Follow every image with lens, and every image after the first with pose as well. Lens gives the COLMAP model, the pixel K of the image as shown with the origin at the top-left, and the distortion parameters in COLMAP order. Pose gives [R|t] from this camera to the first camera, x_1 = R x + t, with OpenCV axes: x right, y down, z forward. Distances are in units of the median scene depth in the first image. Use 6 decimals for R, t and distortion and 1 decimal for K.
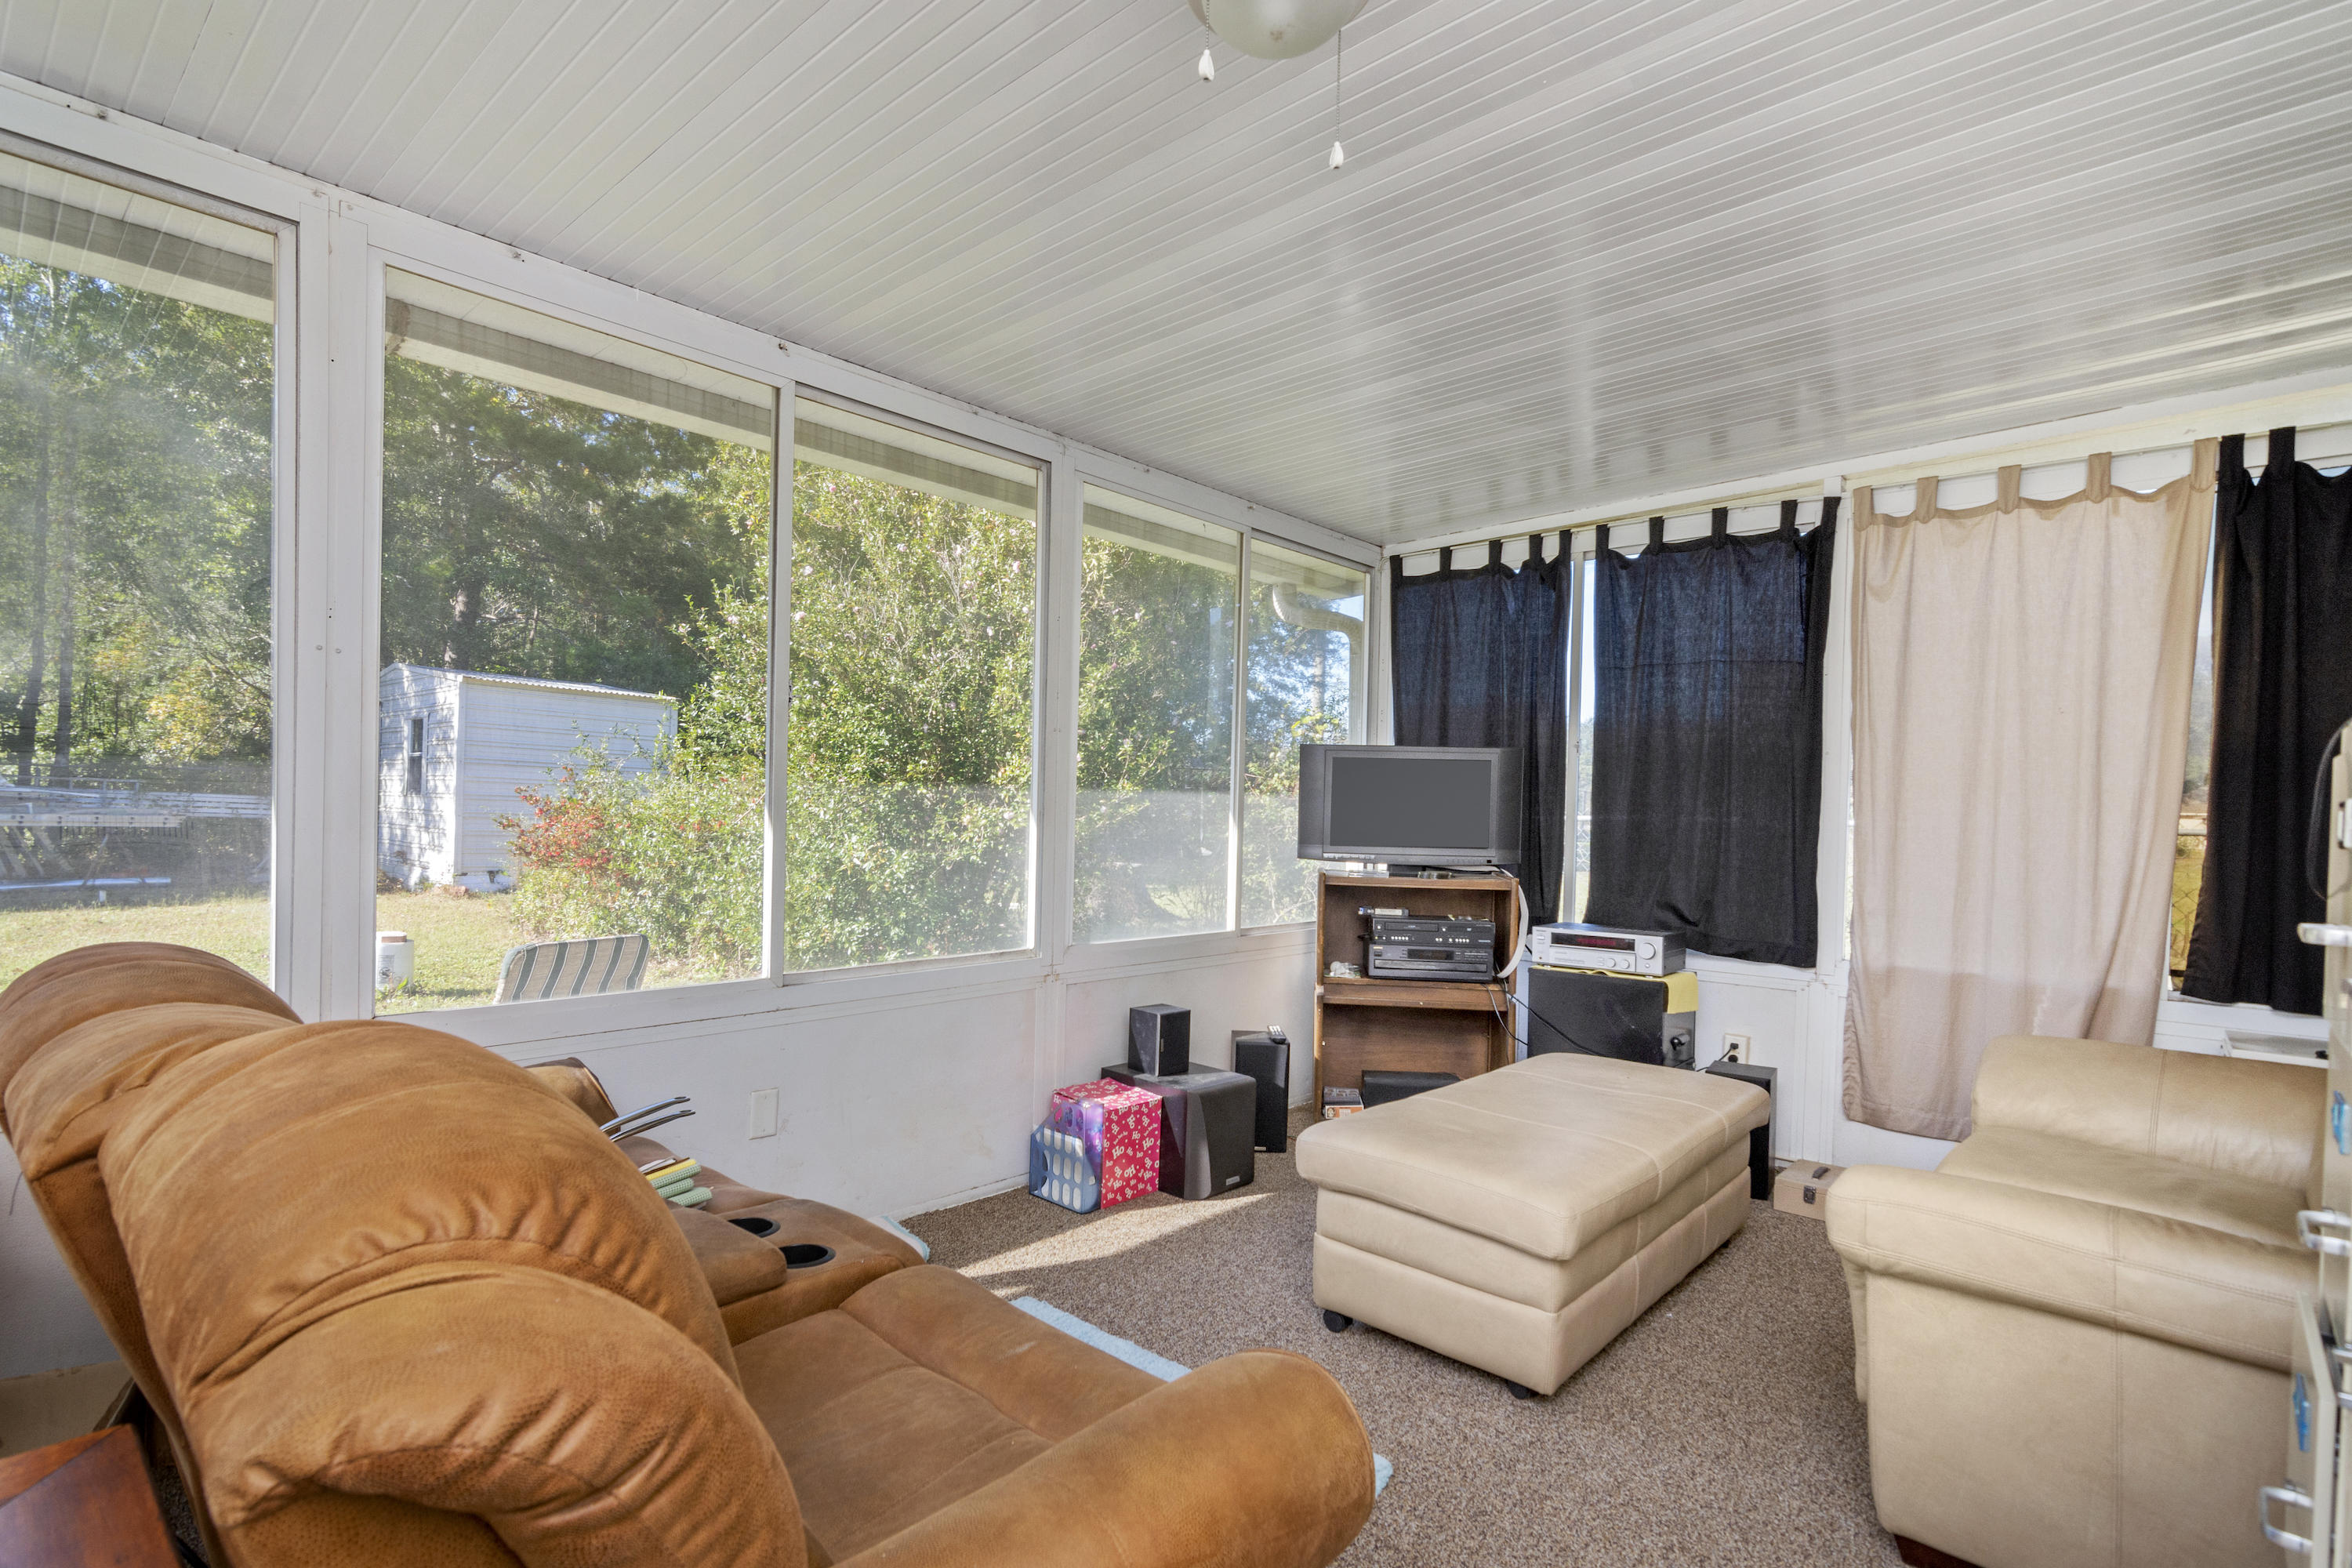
lens RADIAL K [[1101.9, 0, 1170.5], [0, 1101.9, 828.4], [0, 0, 1]] dist [-0.014109, 0.006201]
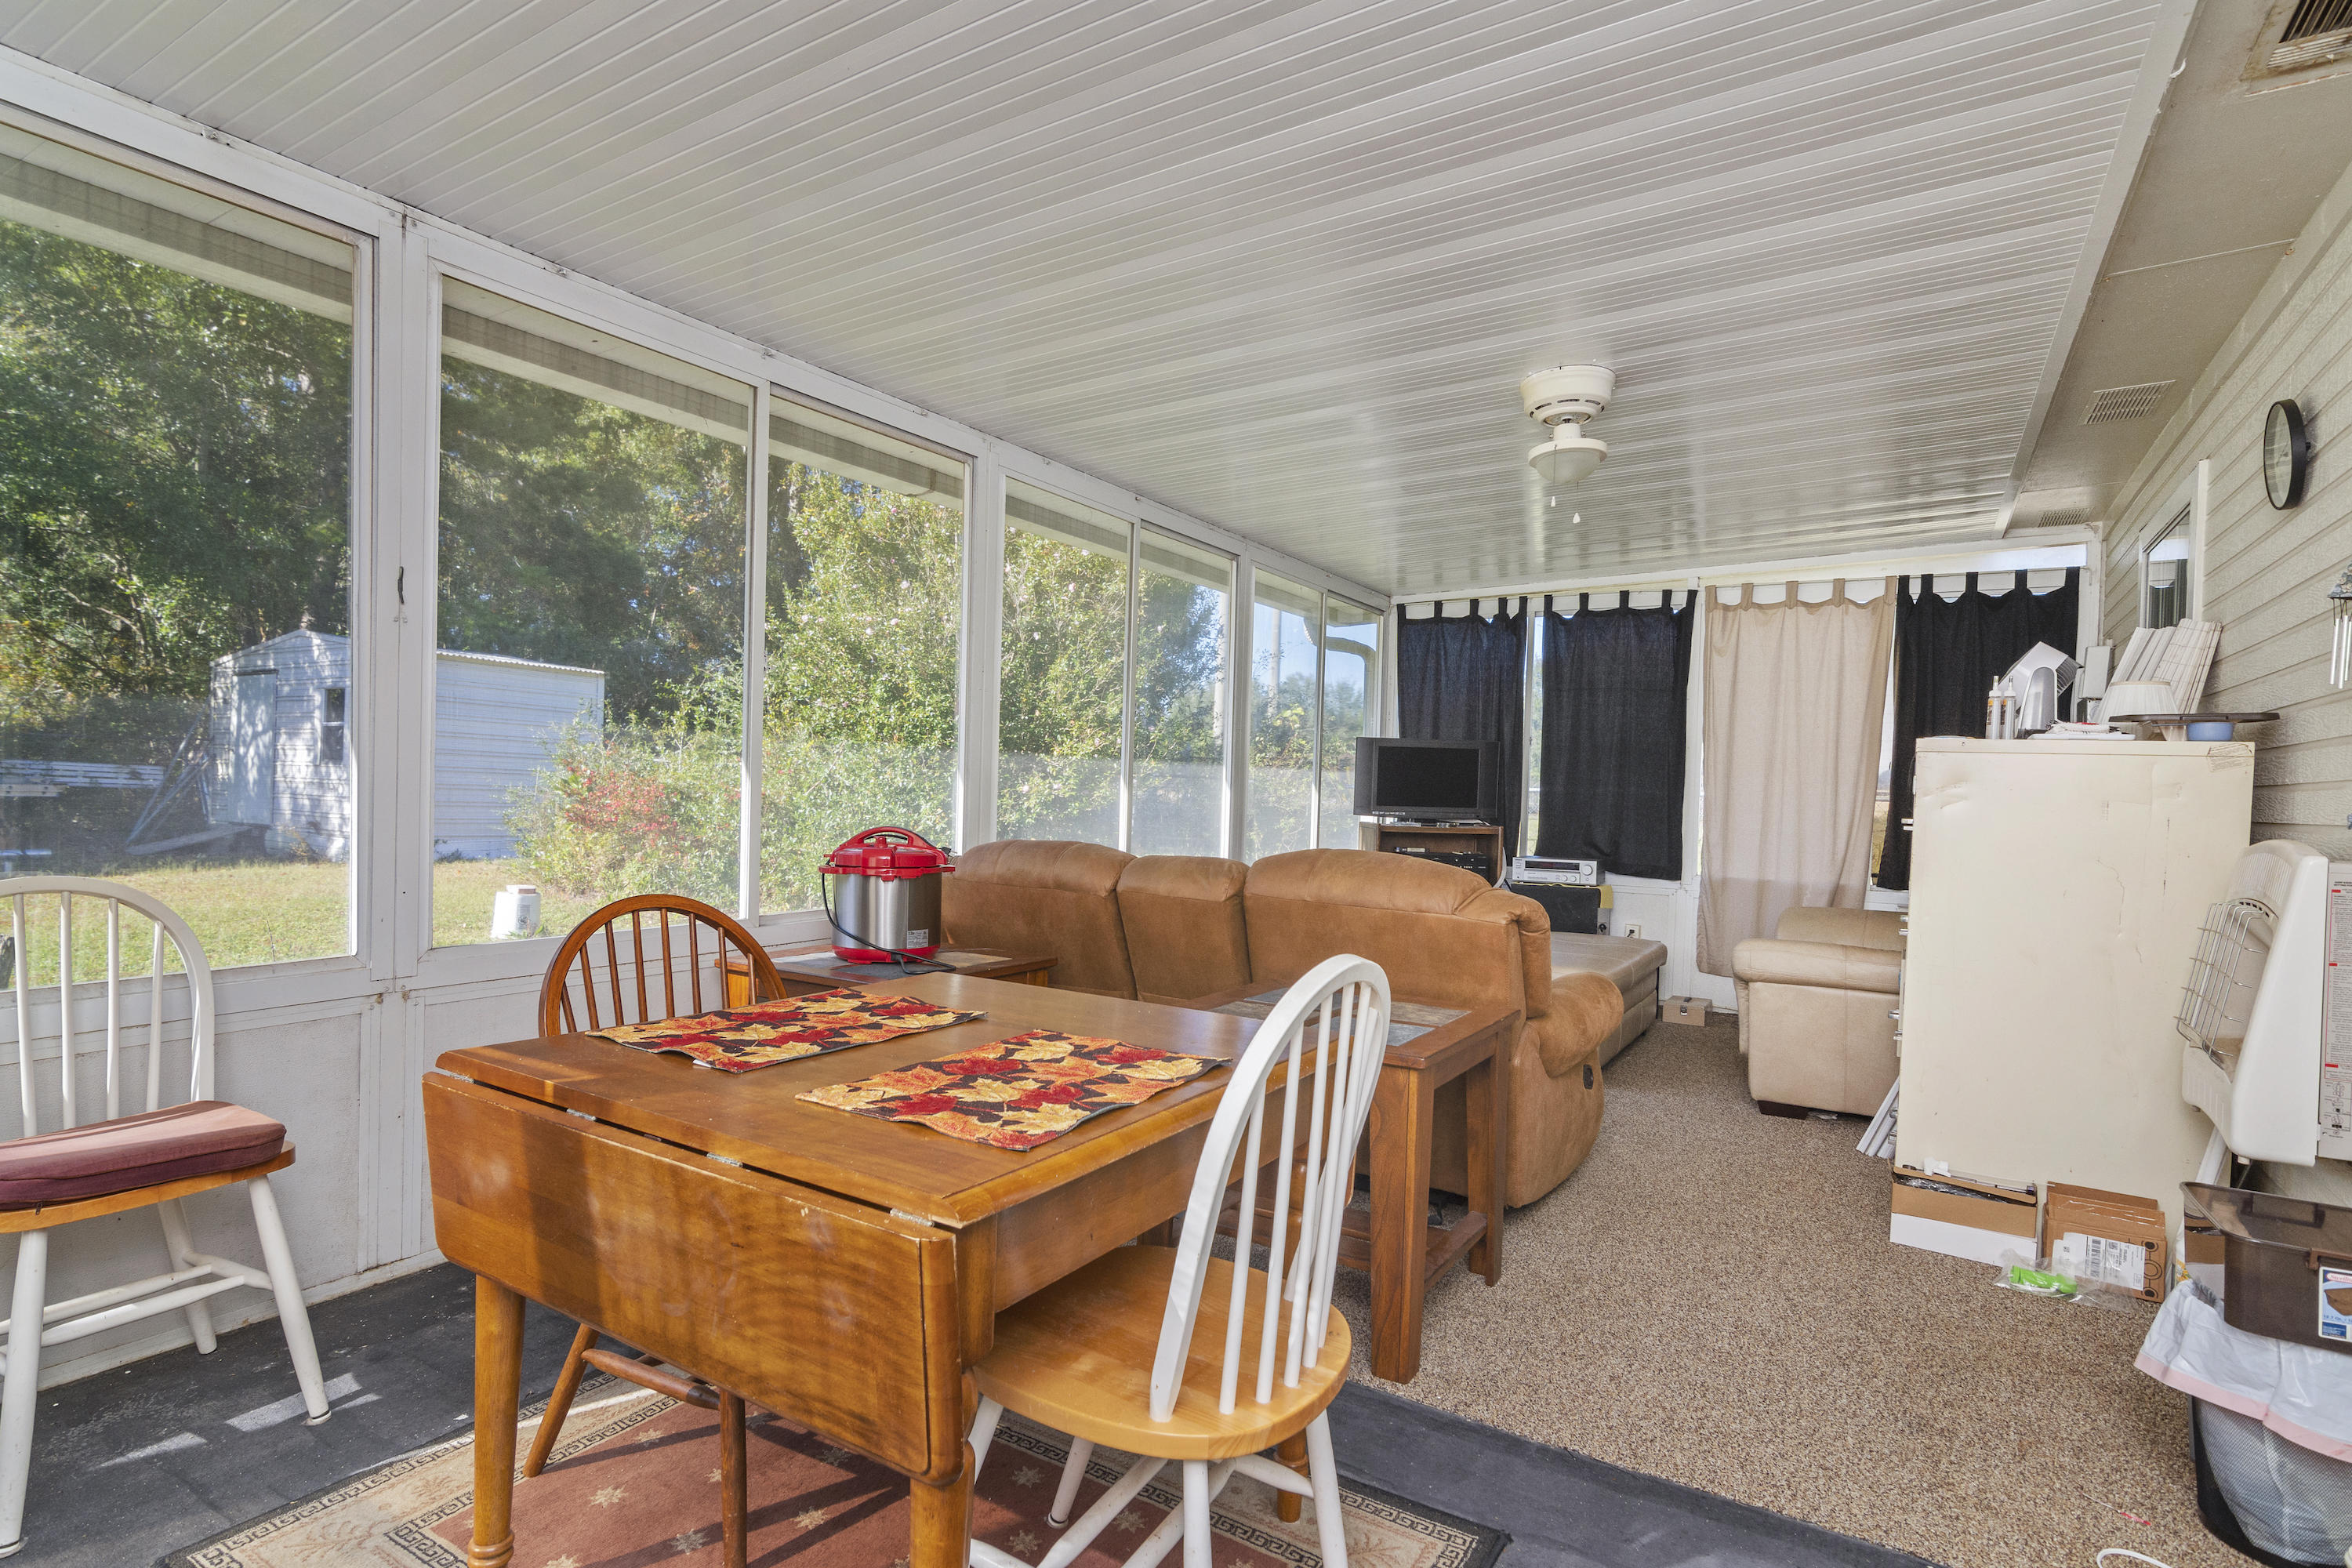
lens RADIAL K [[1142.8, 0, 1178.2], [0, 1142.8, 818.4], [0, 0, 1]] dist [0.000891, 0.000085]
pose [[0.982612, -0.002787, 0.185649, -0.417339], [0.000155, 0.999899, 0.014194, 0.010589], [-0.185670, -0.013919, 0.982514, -0.477388]]
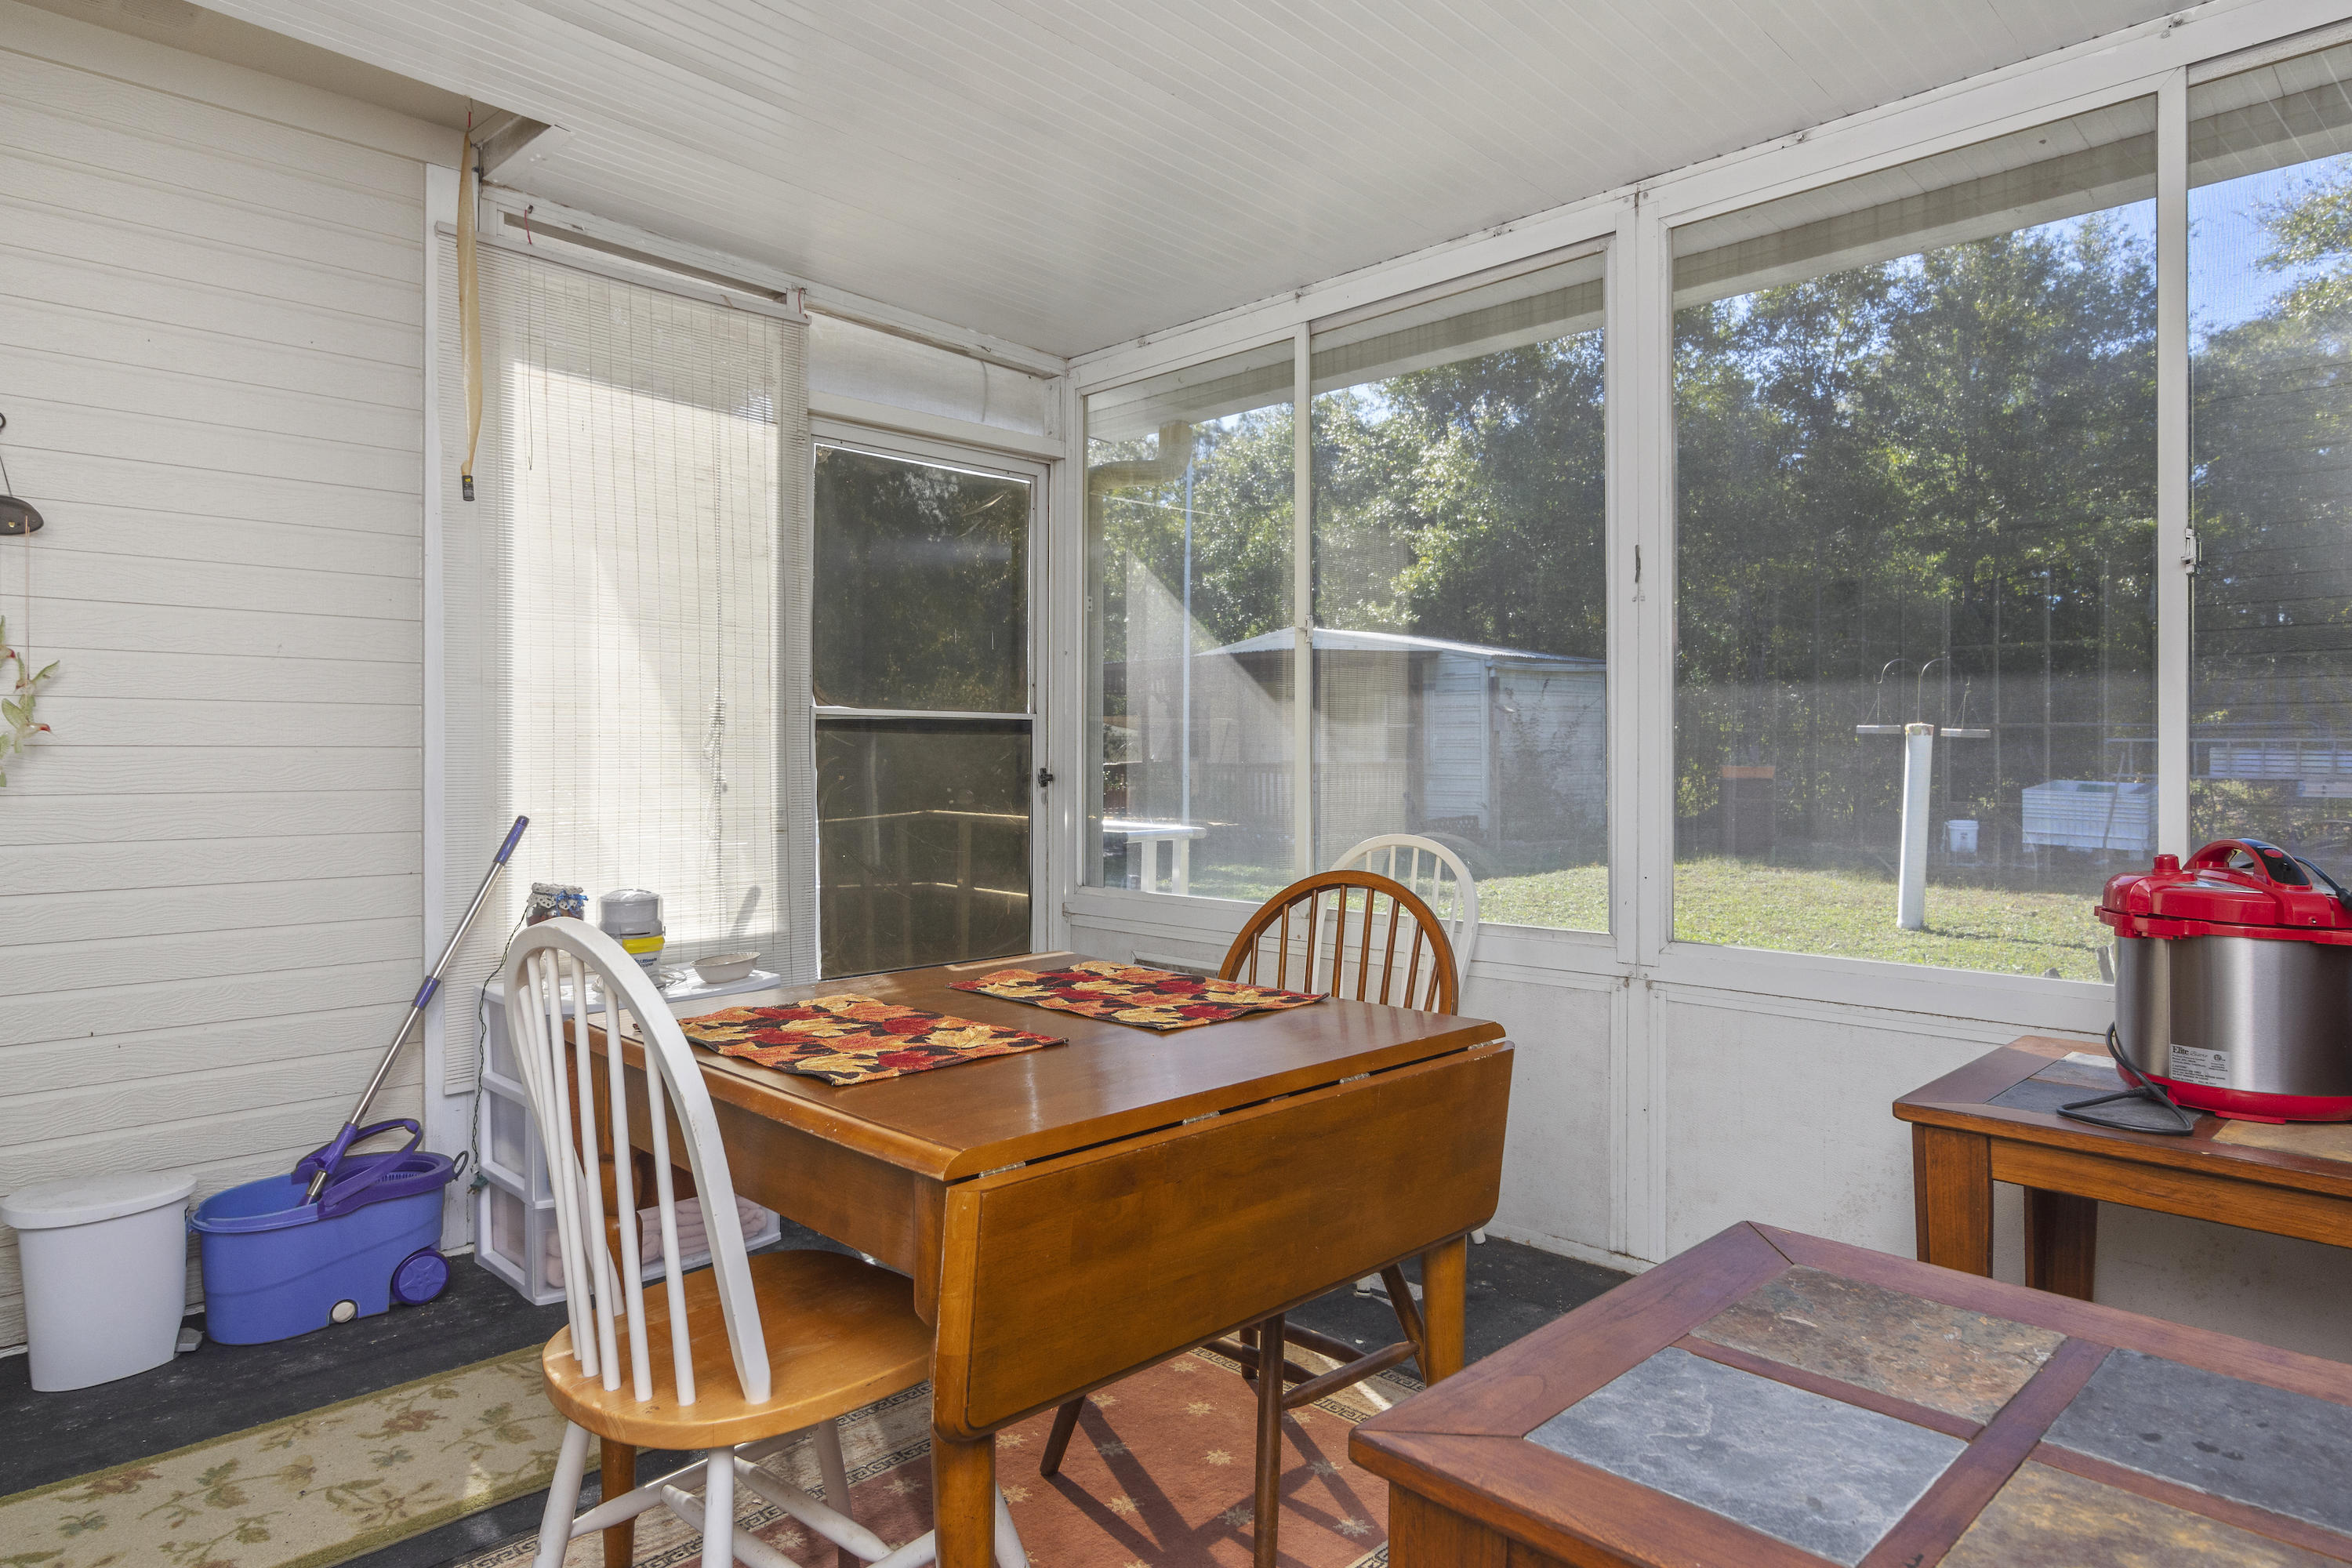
lens RADIAL K [[1415.4, 0, 1173.6], [0, 1415.4, 747.8], [0, 0, 1]] dist [-0.023416, -0.000170]
pose [[-0.050119, -0.024070, -0.998453, 1.169052], [-0.013774, 0.999631, -0.023407, 0.015630], [0.998648, 0.012580, -0.050433, 1.169637]]
